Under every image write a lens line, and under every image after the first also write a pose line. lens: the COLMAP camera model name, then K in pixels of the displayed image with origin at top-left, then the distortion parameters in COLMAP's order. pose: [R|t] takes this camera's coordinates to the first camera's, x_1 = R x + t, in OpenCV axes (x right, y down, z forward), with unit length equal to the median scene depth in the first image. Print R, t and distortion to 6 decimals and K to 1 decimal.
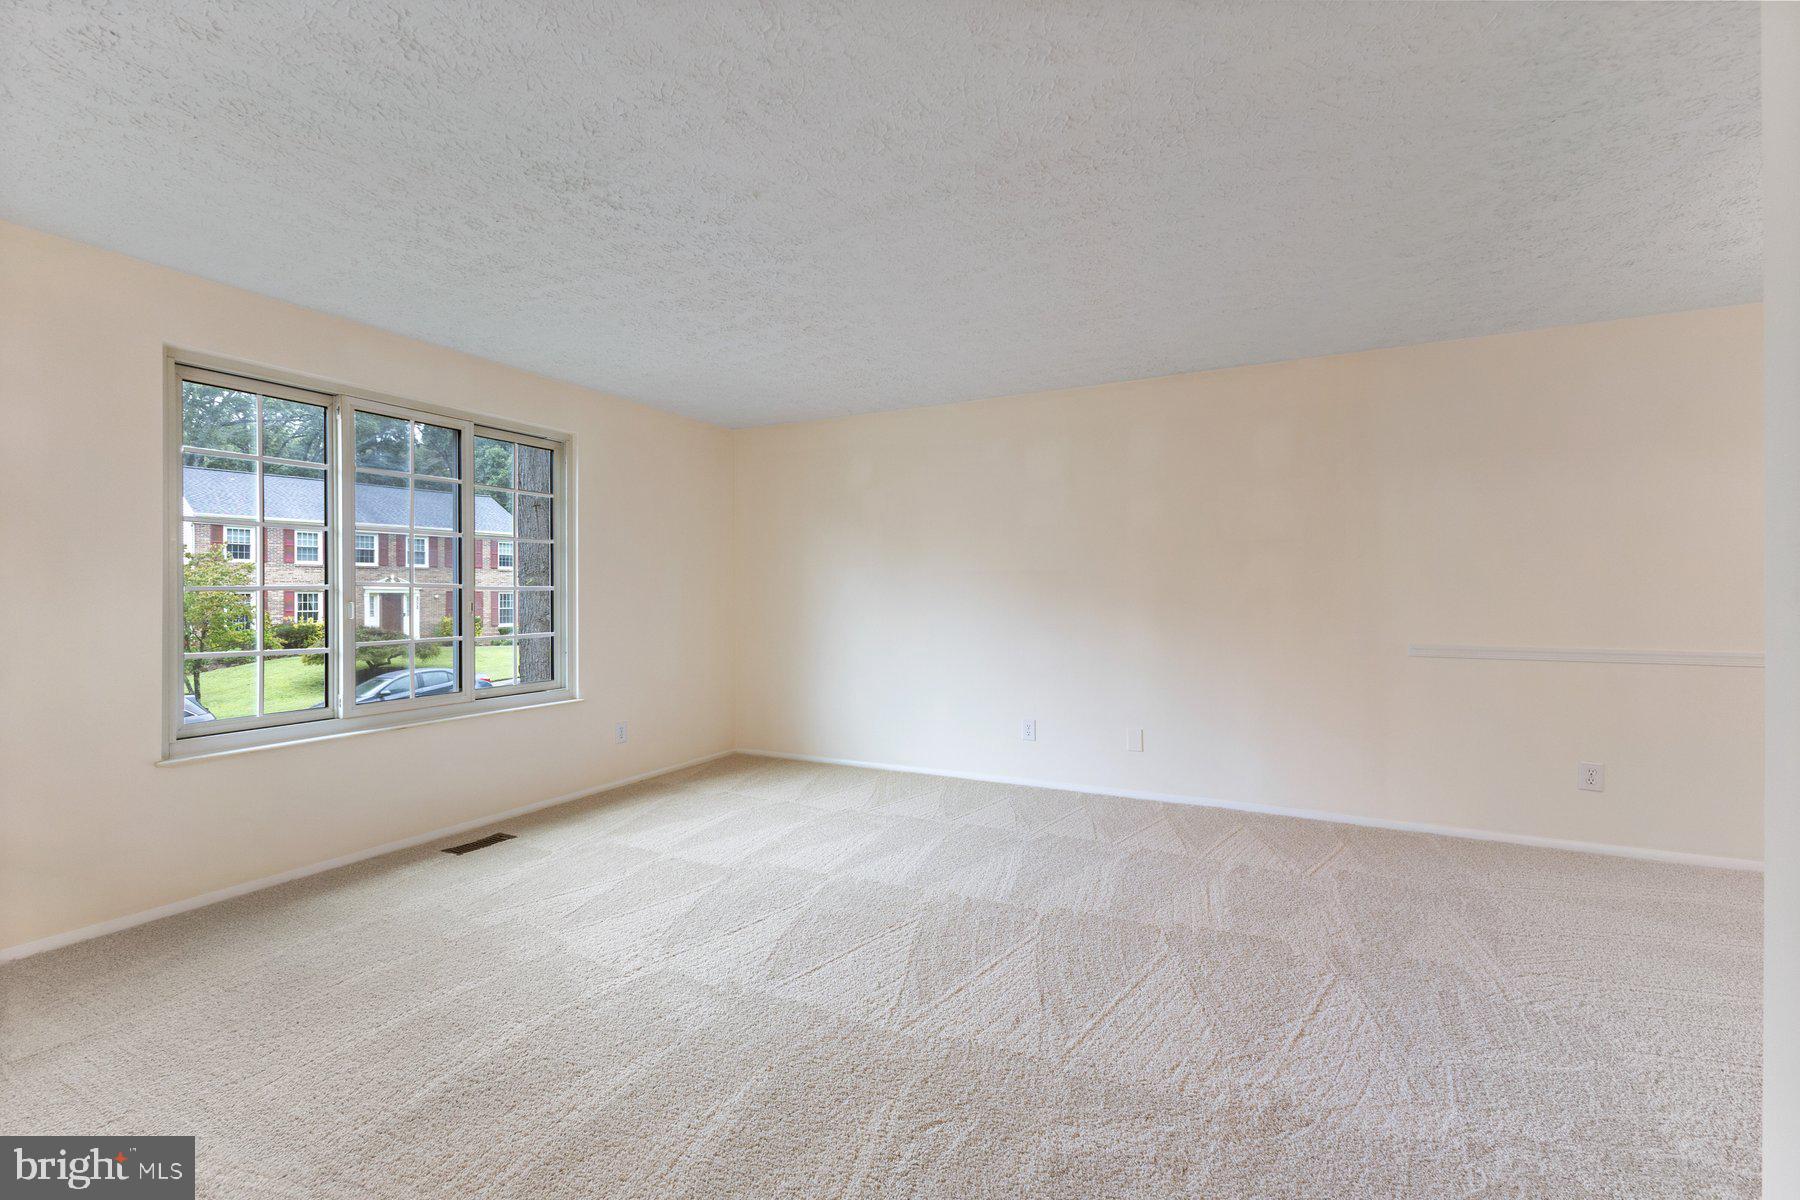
lens RADIAL K [[775.4, 0, 897.1], [0, 775.4, 599.4], [0, 0, 1]] dist [0.012246, 0.000124]
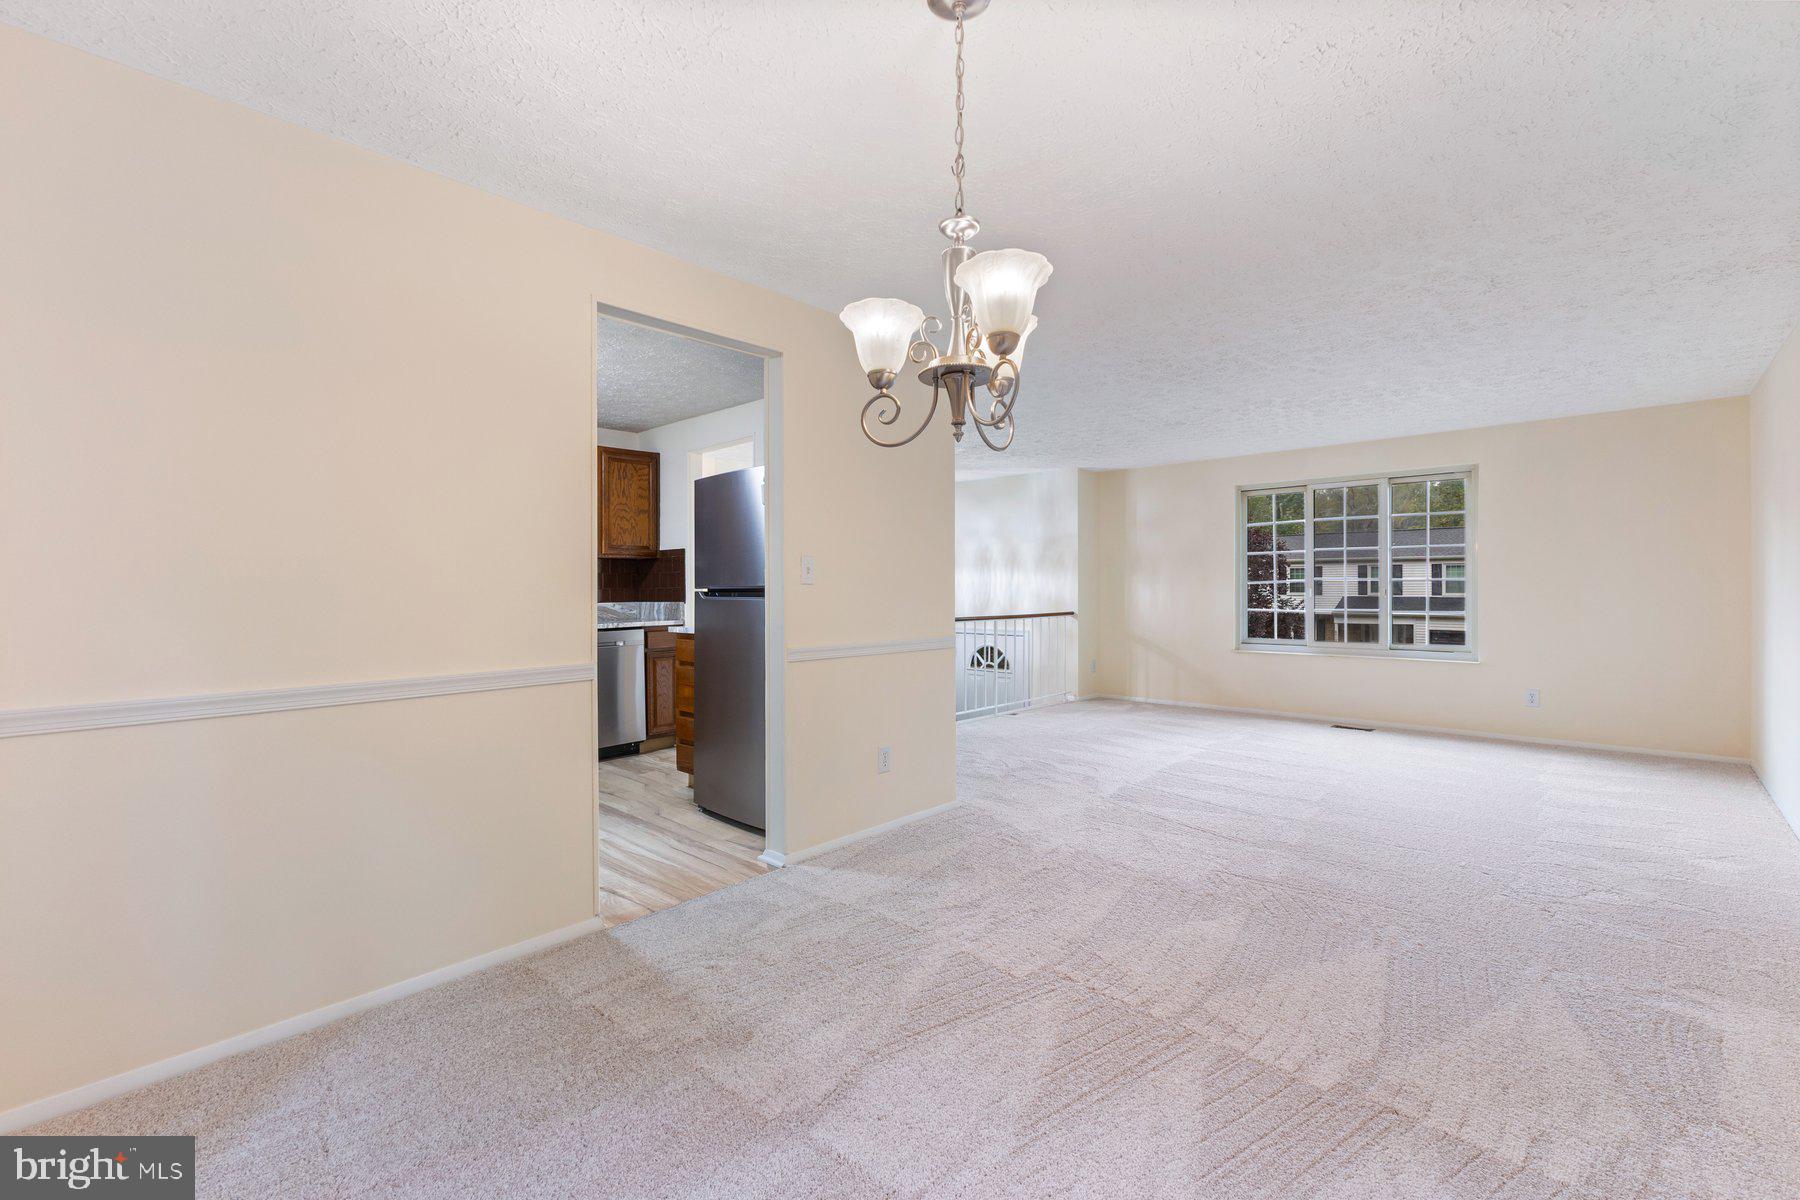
lens RADIAL K [[775.4, 0, 897.1], [0, 775.4, 599.4], [0, 0, 1]] dist [0.012246, 0.000124]
pose [[-0.257877, 0.015245, -0.966058, 1.249131], [-0.005252, 0.999839, 0.017180, 0.002349], [0.966164, 0.009504, -0.257755, 0.414170]]
